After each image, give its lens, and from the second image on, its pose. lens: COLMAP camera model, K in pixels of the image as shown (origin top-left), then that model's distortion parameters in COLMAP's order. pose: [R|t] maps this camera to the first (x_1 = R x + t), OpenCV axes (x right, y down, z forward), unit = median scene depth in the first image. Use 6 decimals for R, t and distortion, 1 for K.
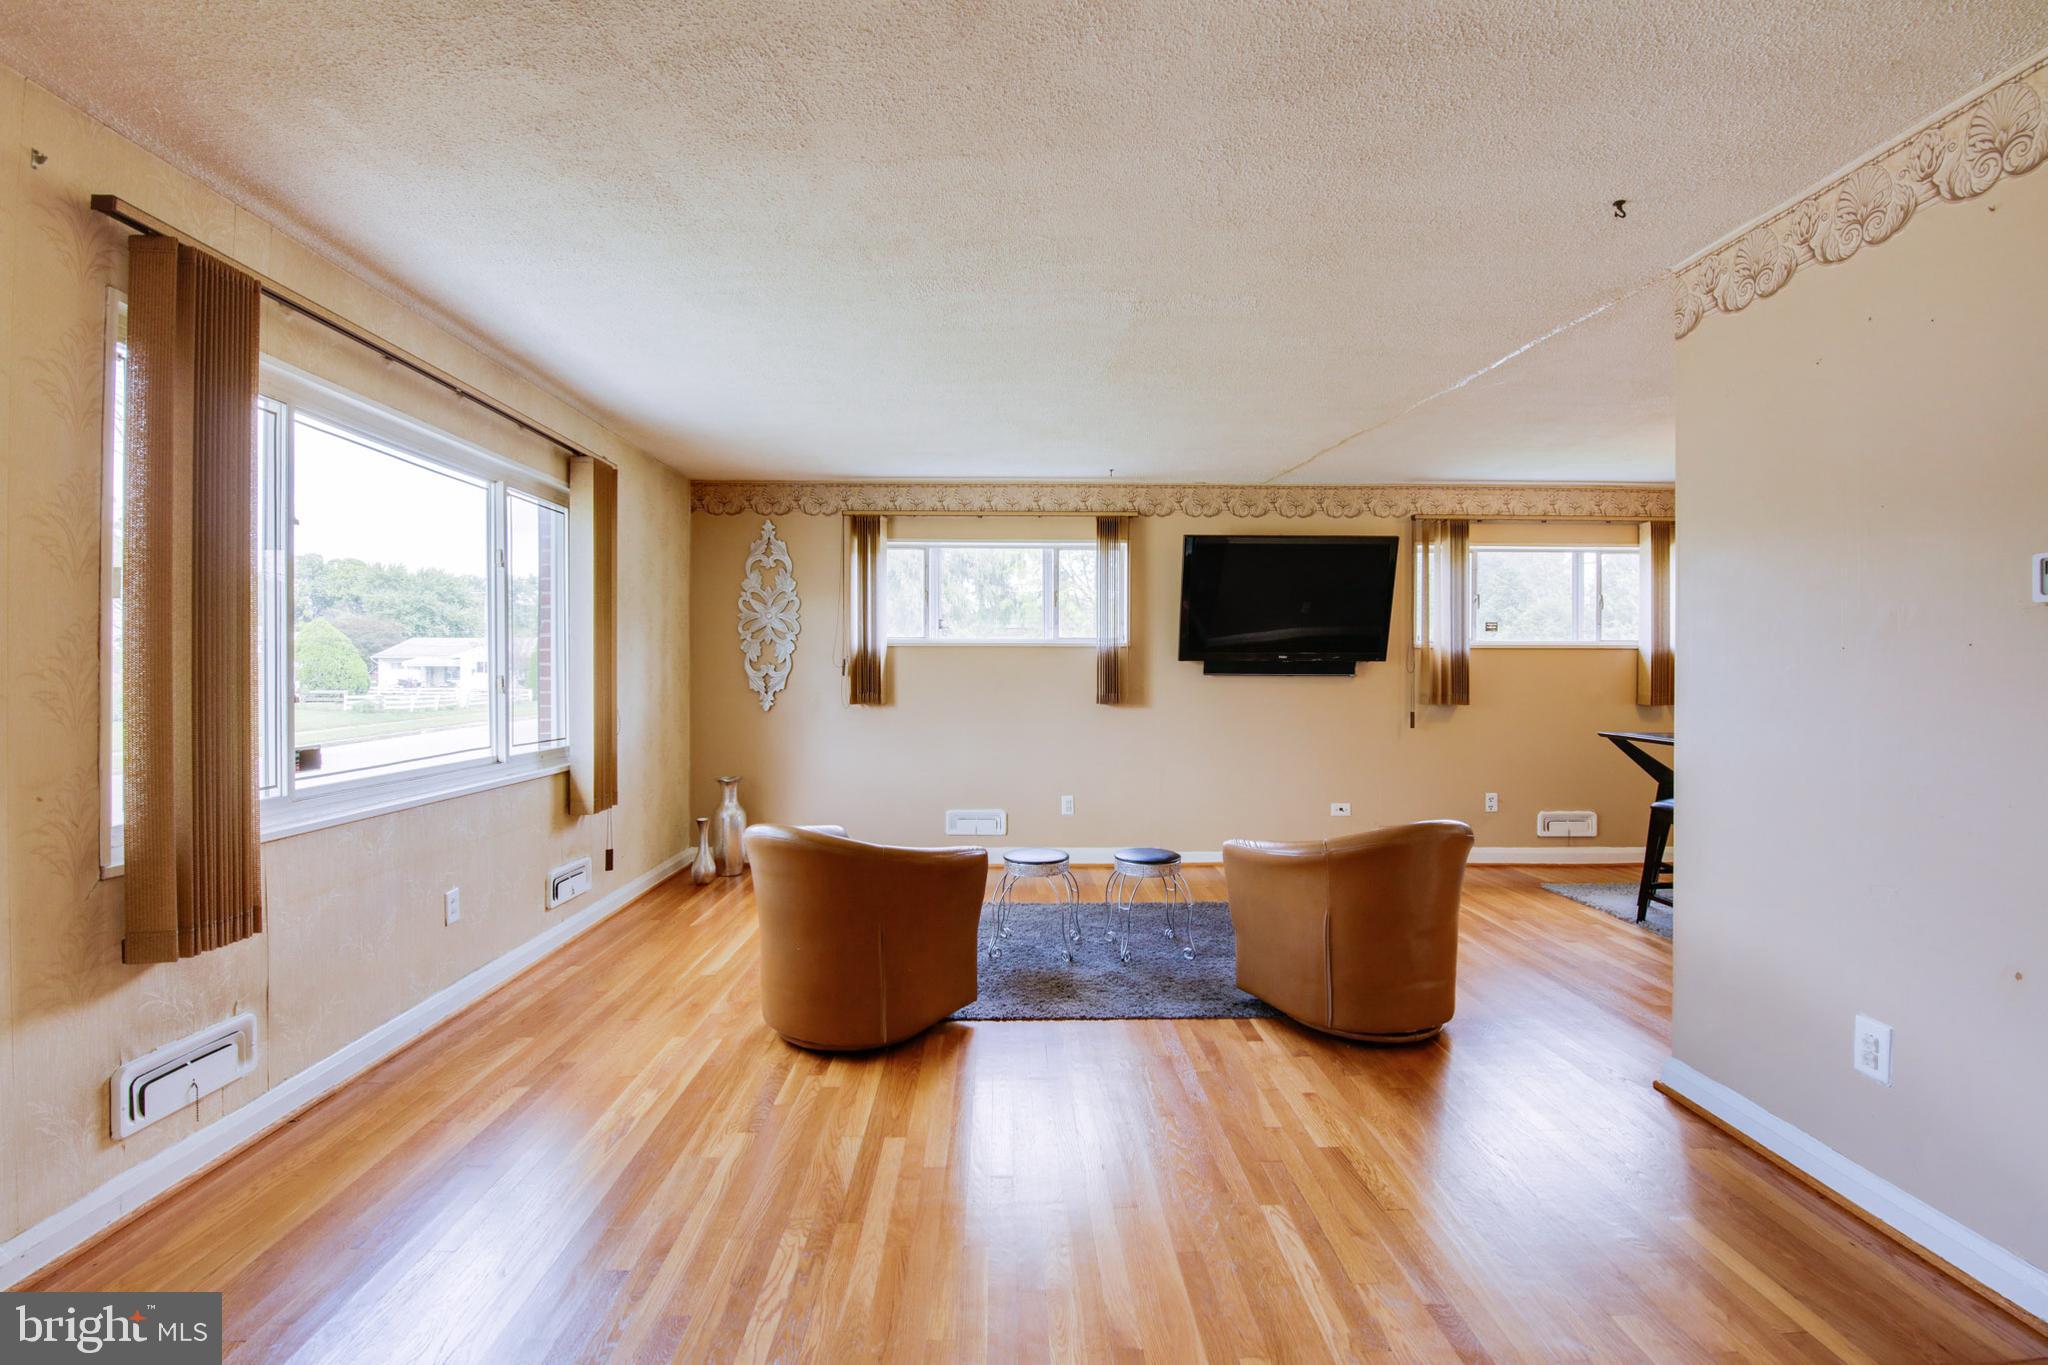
lens RADIAL K [[885.5, 0, 1021.0], [0, 885.5, 671.8], [0, 0, 1]] dist [0.000284, -0.011864]
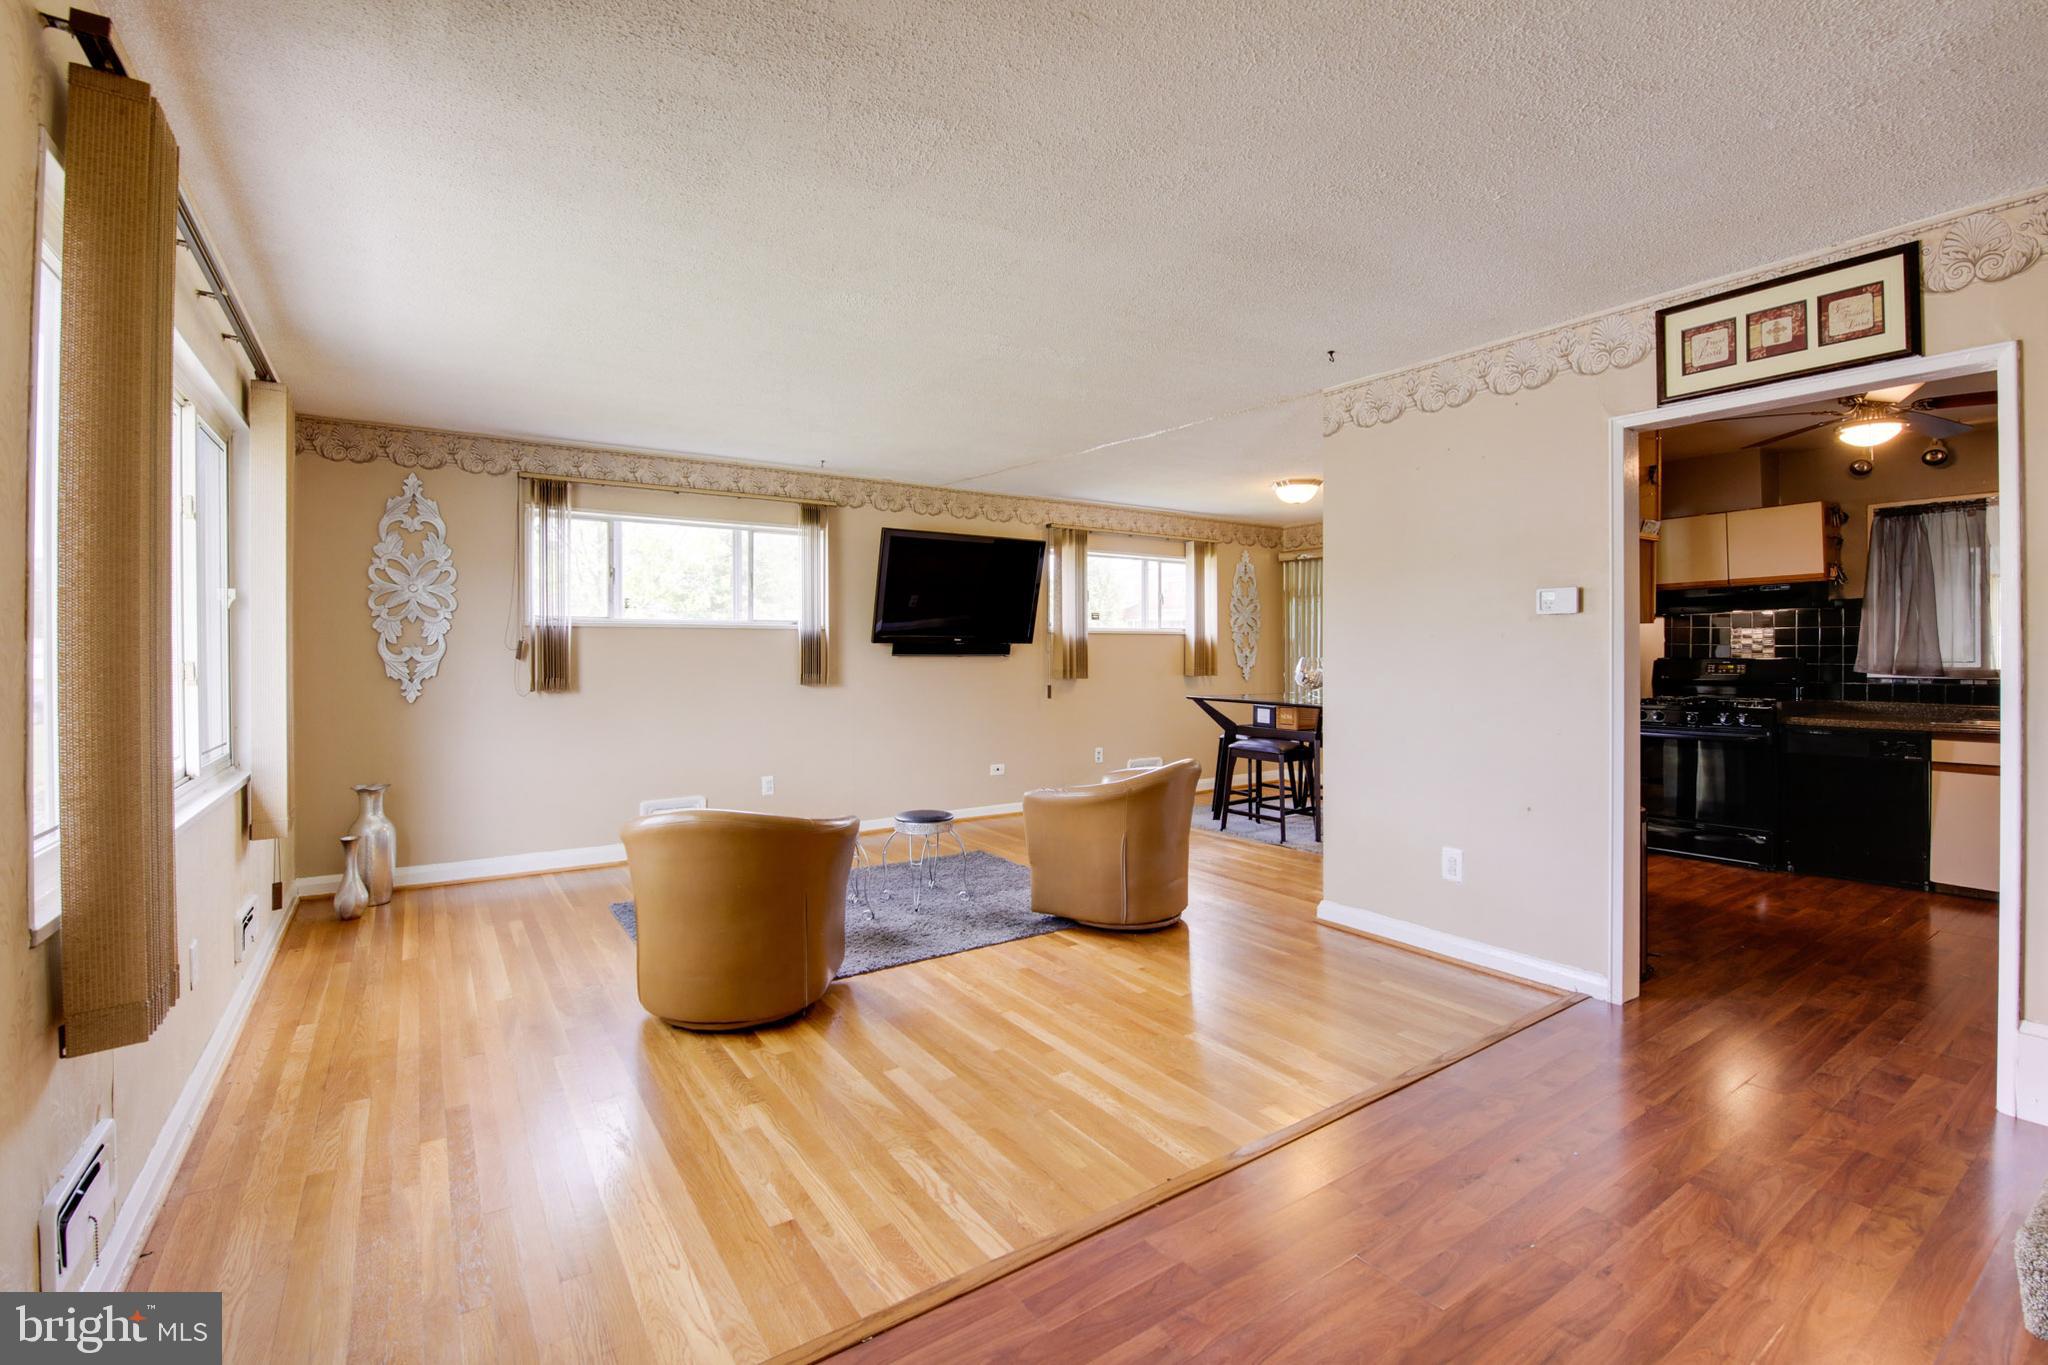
lens RADIAL K [[897.0, 0, 1018.7], [0, 897.0, 654.2], [0, 0, 1]] dist [0.000062, -0.011139]
pose [[0.841088, -0.005352, 0.540873, -0.271222], [0.005024, 0.999985, 0.002083, -0.000087], [-0.540876, 0.000965, 0.841102, -0.017576]]
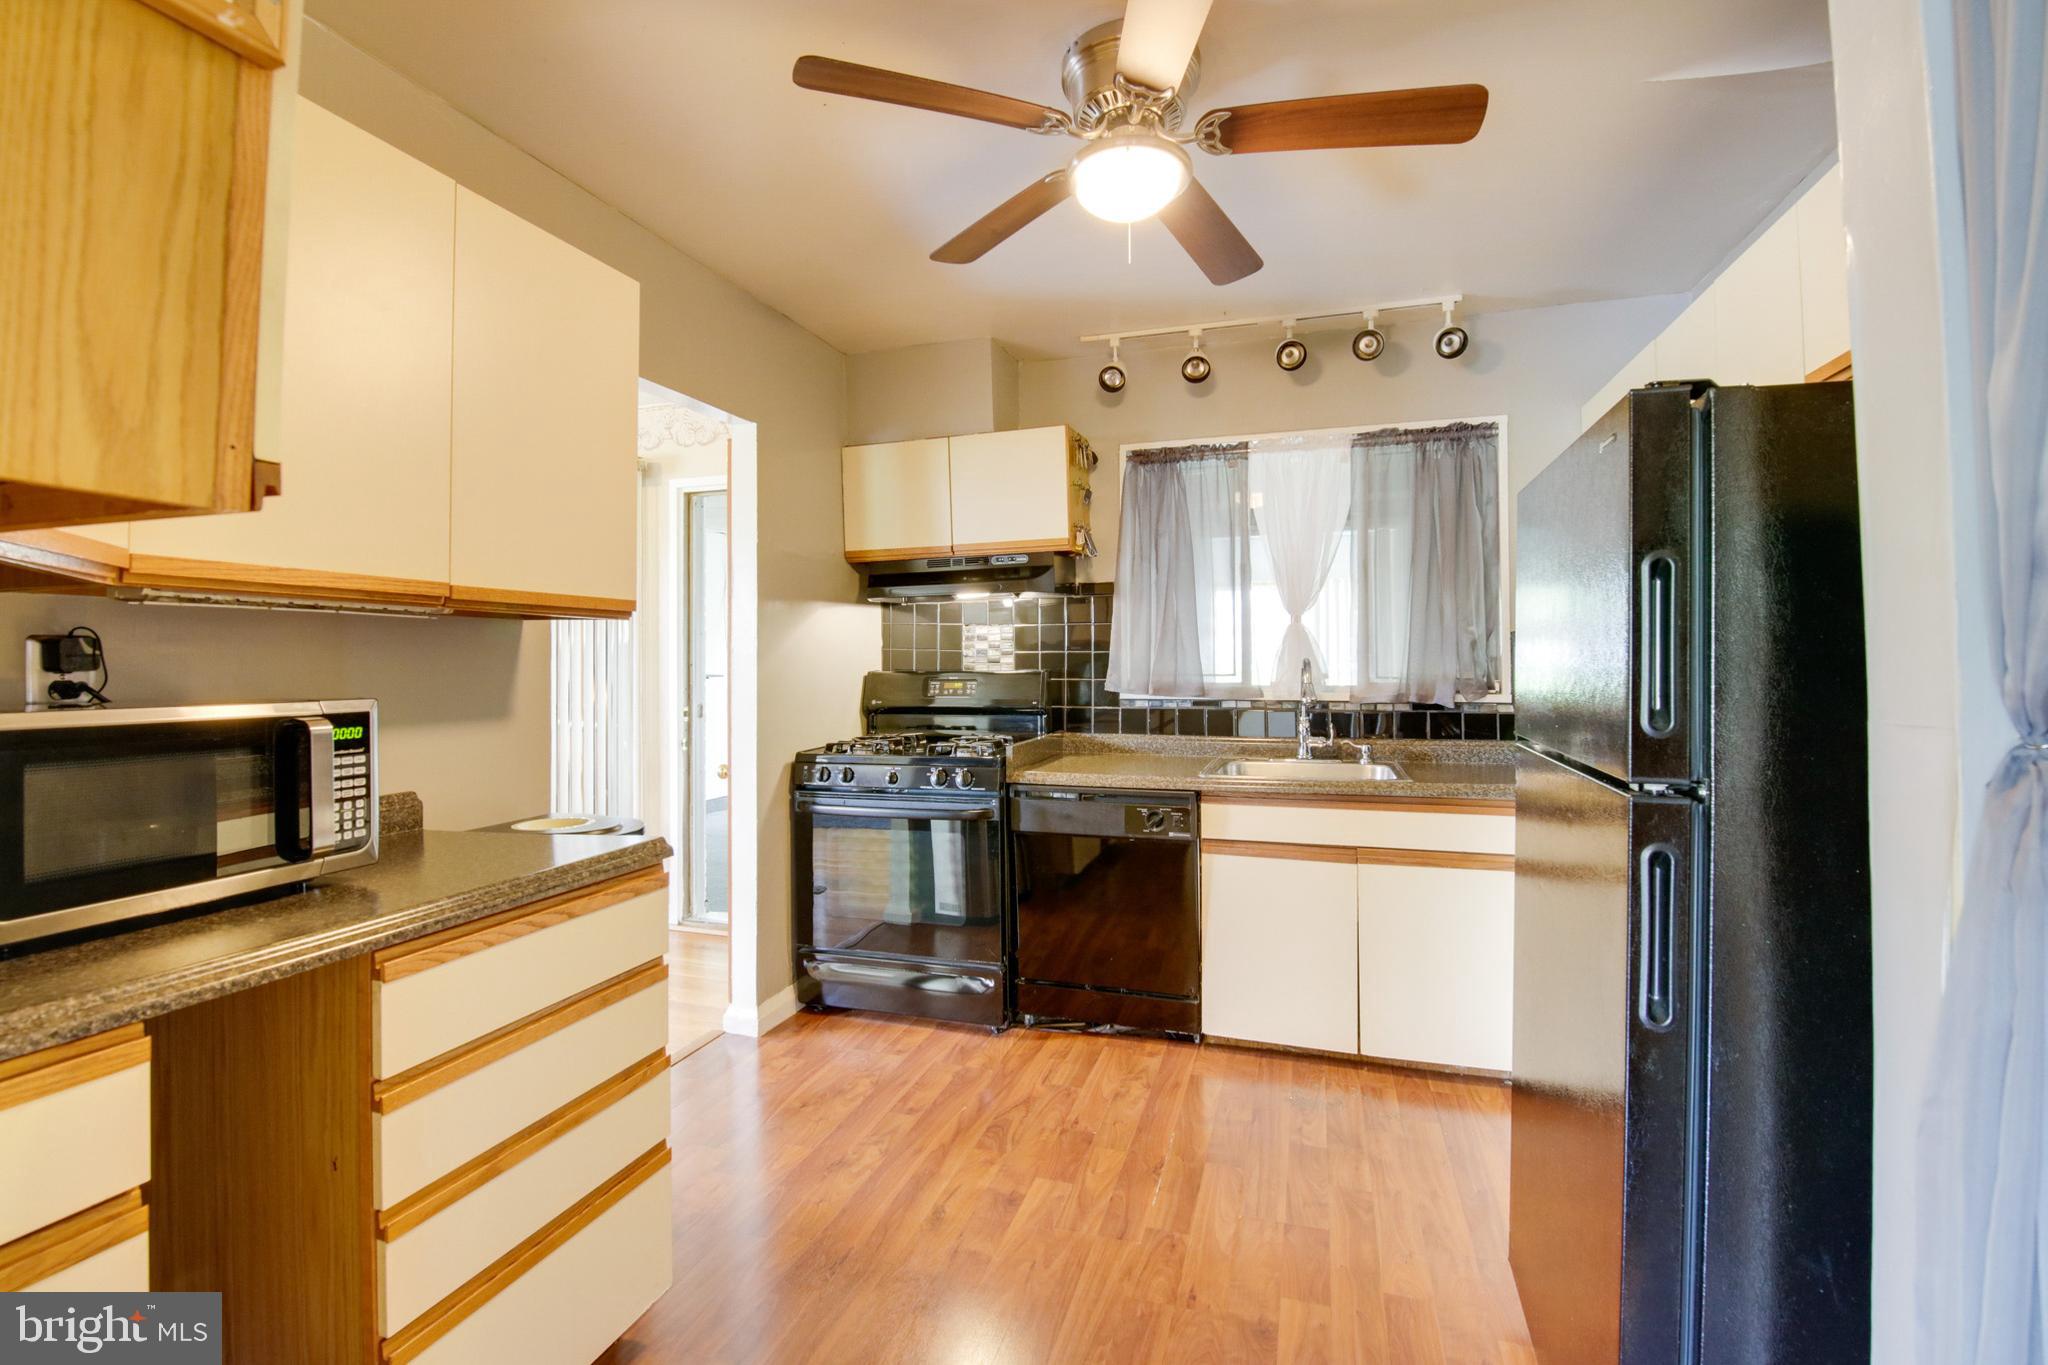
lens RADIAL K [[897.0, 0, 1018.7], [0, 897.0, 654.2], [0, 0, 1]] dist [0.000062, -0.011139]
pose [[0.332944, 0.000572, 0.942946, 0.360827], [0.006291, 0.999976, -0.002828, 0.000347], [-0.942925, 0.006874, 0.332933, 0.141446]]
